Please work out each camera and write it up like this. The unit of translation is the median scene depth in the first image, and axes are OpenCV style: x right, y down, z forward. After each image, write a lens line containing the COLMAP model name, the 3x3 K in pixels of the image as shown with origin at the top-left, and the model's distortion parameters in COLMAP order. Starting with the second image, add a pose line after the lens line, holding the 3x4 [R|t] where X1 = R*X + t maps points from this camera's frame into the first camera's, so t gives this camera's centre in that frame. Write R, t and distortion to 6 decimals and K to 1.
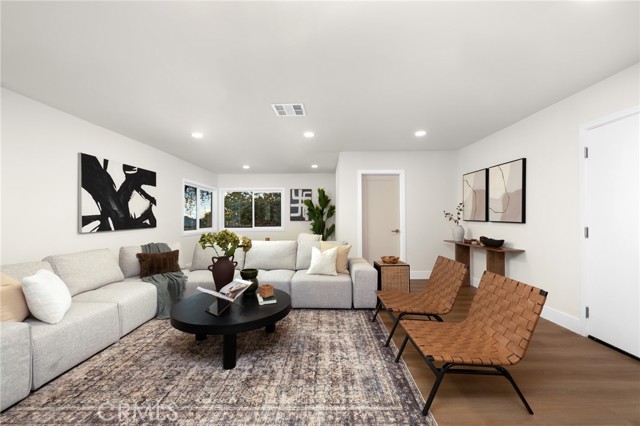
lens RADIAL K [[263.6, 0, 321.1], [0, 263.6, 214.5], [0, 0, 1]] dist [0.002398, 0.000118]
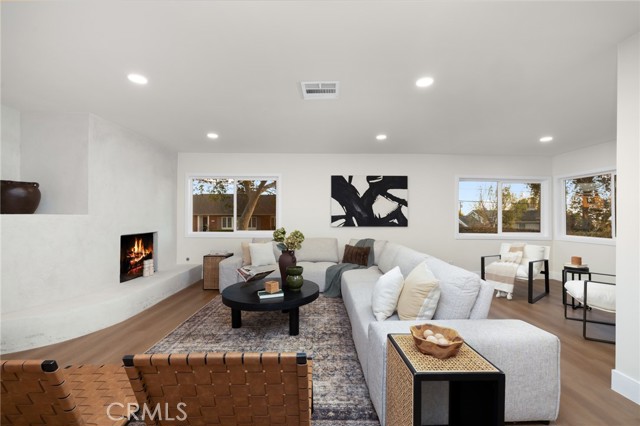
lens RADIAL K [[263.6, 0, 320.2], [0, 263.6, 213.6], [0, 0, 1]] dist [0.002398, 0.000118]
pose [[0.034217, -0.002790, -0.999411, 0.551164], [0.000880, 0.999996, -0.002761, -0.002200], [0.999414, -0.000785, 0.034219, 0.741289]]
